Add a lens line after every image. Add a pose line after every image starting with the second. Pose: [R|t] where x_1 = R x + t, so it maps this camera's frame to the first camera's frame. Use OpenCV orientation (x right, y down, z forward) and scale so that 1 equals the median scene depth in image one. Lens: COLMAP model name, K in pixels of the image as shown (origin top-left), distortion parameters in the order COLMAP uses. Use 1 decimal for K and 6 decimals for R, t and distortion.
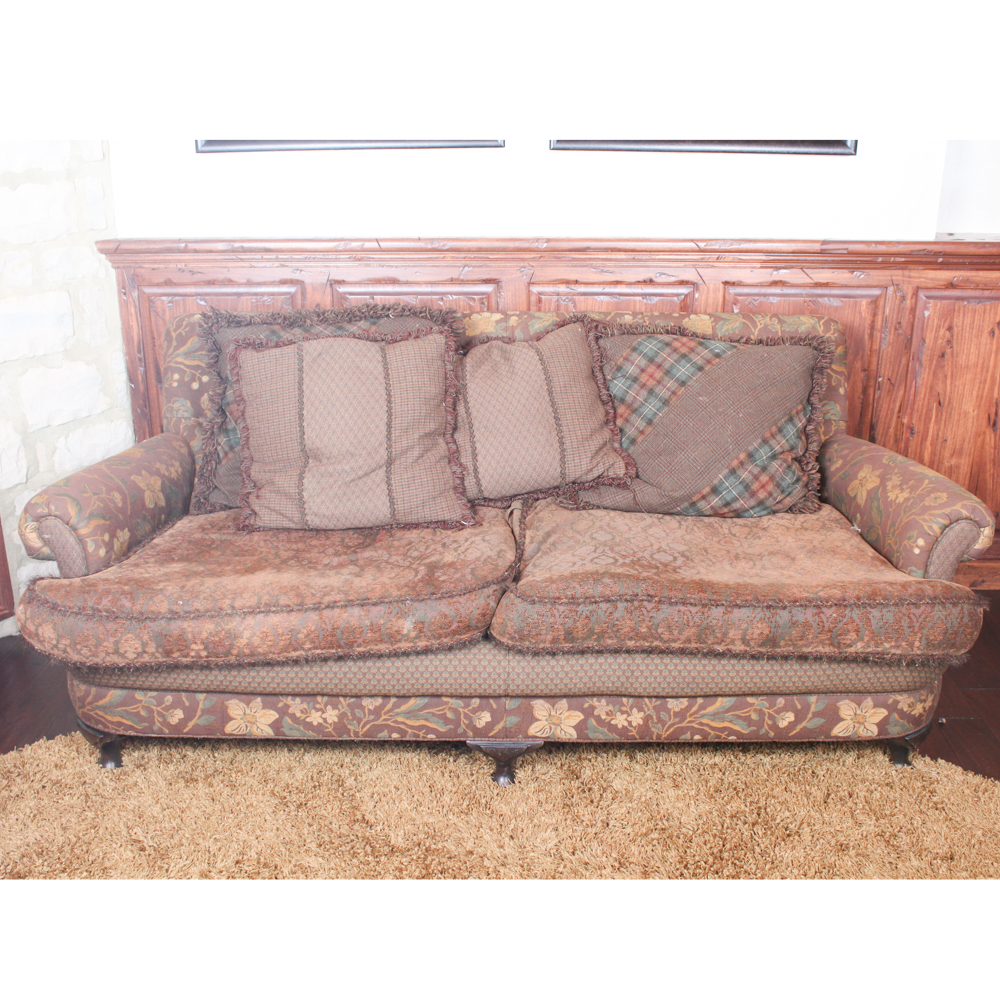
lens RADIAL K [[1133.6, 0, 500.0], [0, 1133.6, 500.0], [0, 0, 1]] dist [-0.095588, 0.052660]
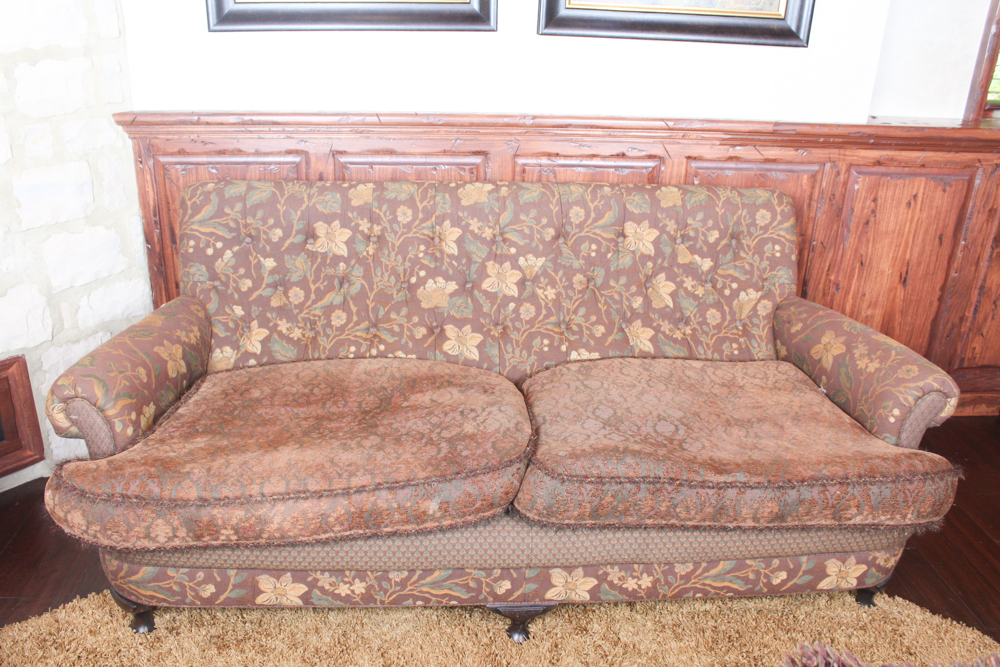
lens RADIAL K [[856.5, 0, 485.1], [0, 856.5, 335.1], [0, 0, 1]] dist [-0.143030, 0.122334]
pose [[0.997049, -0.004638, 0.076633, -0.088624], [0.000368, 0.998450, 0.055646, -0.082557], [-0.076772, -0.055454, 0.995505, 0.217522]]
